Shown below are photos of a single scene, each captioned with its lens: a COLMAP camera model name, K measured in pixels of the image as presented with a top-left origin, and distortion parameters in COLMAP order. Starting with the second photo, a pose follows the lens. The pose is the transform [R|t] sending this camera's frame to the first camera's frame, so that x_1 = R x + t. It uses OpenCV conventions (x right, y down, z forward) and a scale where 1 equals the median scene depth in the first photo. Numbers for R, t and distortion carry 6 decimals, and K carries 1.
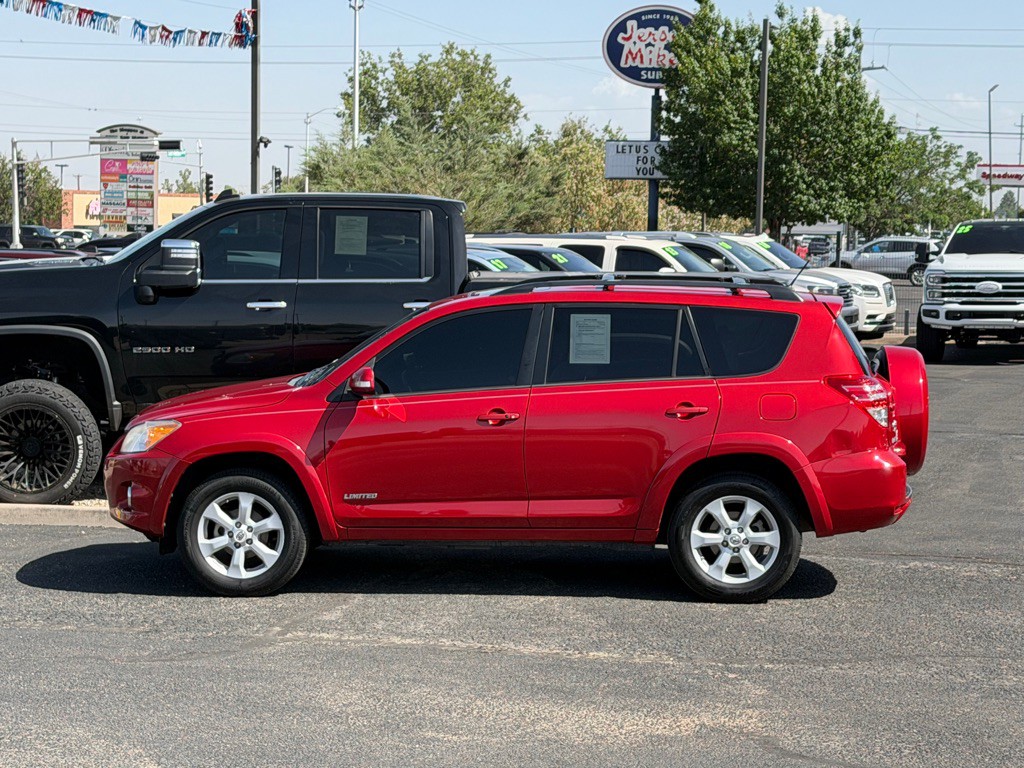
lens RADIAL K [[2261.2, 0, 482.6], [0, 2261.2, 401.0], [0, 0, 1]] dist [0.160597, 0.000000]
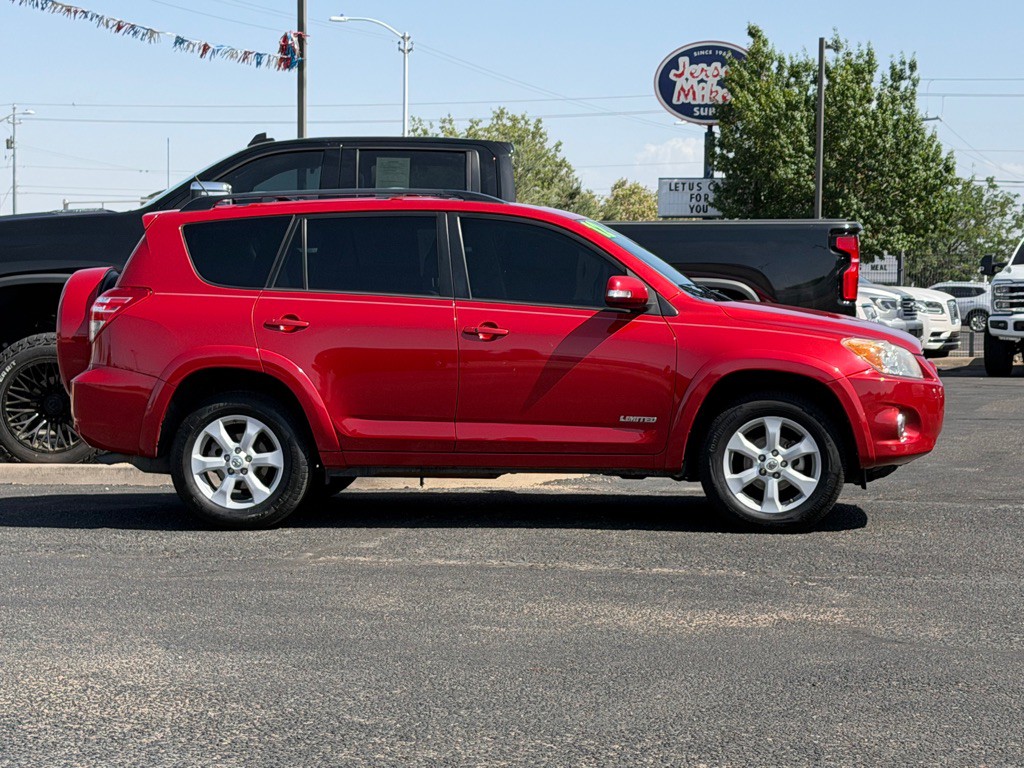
lens RADIAL K [[2261.2, 0, 492.8], [0, 2261.2, 386.3], [0, 0, 1]] dist [0.160597, 0.000000]
pose [[0.999792, -0.007699, -0.018864, 0.000731], [0.006956, 0.999210, -0.039117, 0.051050], [0.019150, 0.038978, 0.999057, 0.064784]]
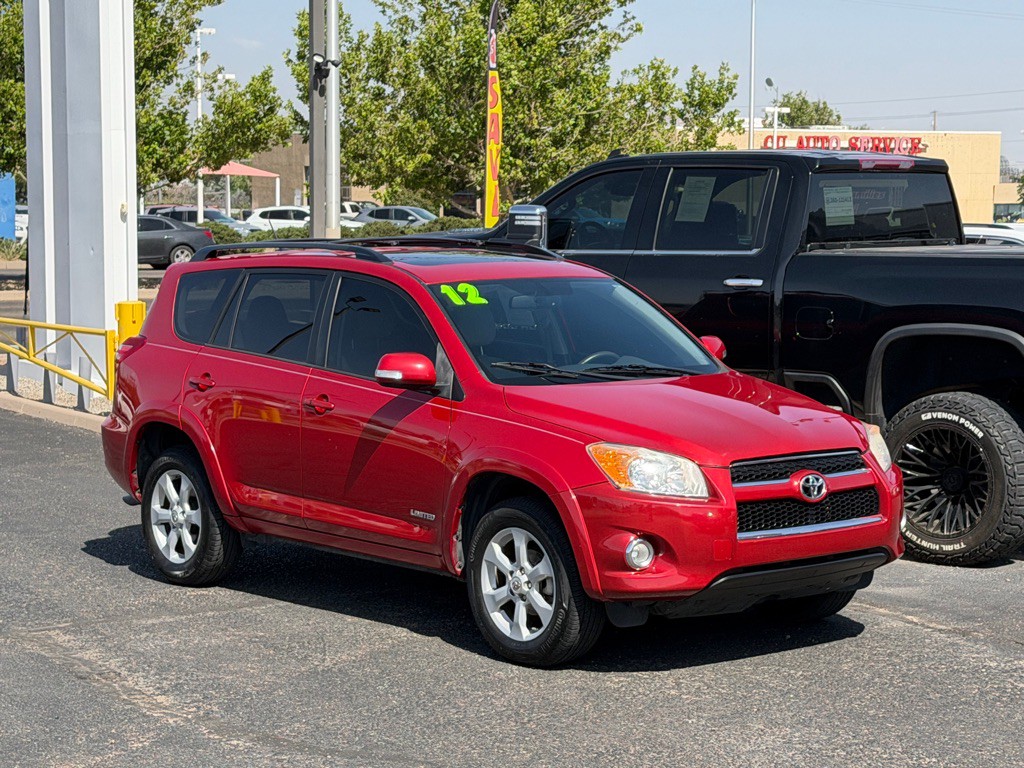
lens RADIAL K [[2261.2, 0, 517.4], [0, 2261.2, 391.1], [0, 0, 1]] dist [0.160597, 0.000000]
pose [[0.722140, 0.052871, -0.689724, 0.490203], [-0.051719, 0.998411, 0.022384, -0.016744], [0.689811, 0.019507, 0.723726, 0.341962]]
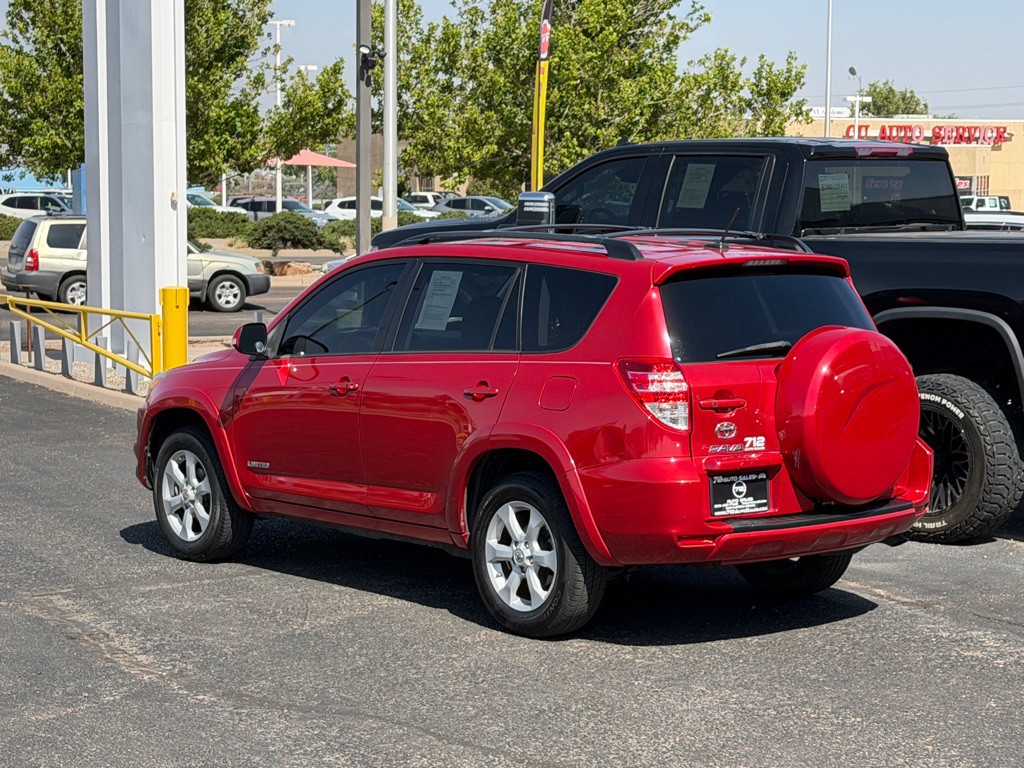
lens RADIAL K [[2261.2, 0, 502.3], [0, 2261.2, 395.7], [0, 0, 1]] dist [0.160597, 0.000000]
pose [[0.688877, 0.060397, -0.722358, 0.532729], [-0.055036, 0.998004, 0.030960, -0.015435], [0.722786, 0.018428, 0.690826, 0.346686]]
